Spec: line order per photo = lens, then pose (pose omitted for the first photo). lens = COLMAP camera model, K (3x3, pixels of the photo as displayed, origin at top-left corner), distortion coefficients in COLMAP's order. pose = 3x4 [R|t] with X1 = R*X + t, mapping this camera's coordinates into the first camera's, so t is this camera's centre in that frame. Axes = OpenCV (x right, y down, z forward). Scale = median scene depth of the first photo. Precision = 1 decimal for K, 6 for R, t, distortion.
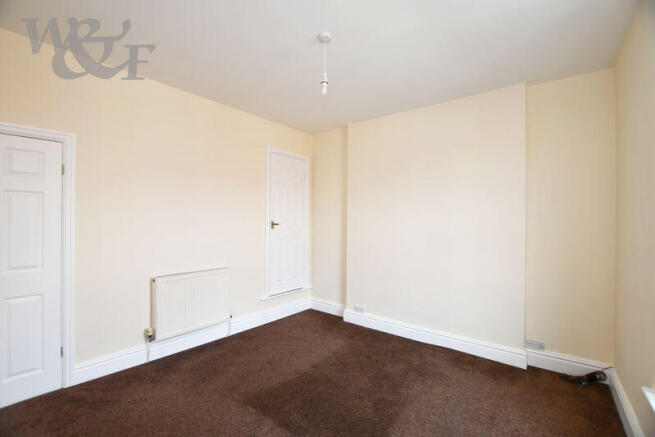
lens RADIAL K [[287.2, 0, 323.7], [0, 287.2, 217.7], [0, 0, 1]] dist [-0.037259, 0.005873]
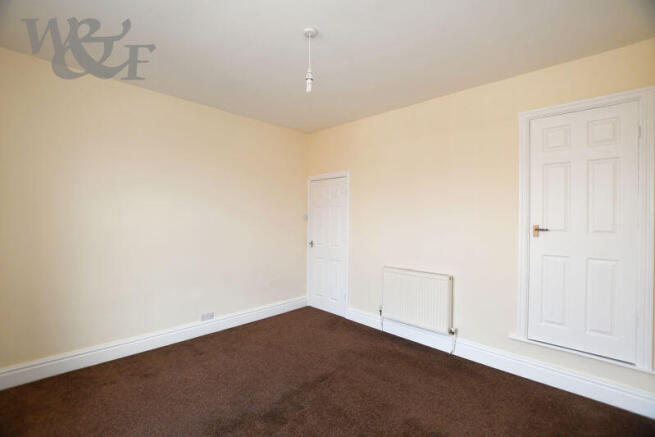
lens RADIAL K [[287.2, 0, 323.7], [0, 287.2, 217.7], [0, 0, 1]] dist [-0.037259, 0.005873]
pose [[-0.105713, -0.014032, -0.994298, 0.652124], [-0.002645, 0.999901, -0.013829, 0.008599], [0.994393, 0.001168, -0.105740, 0.781693]]
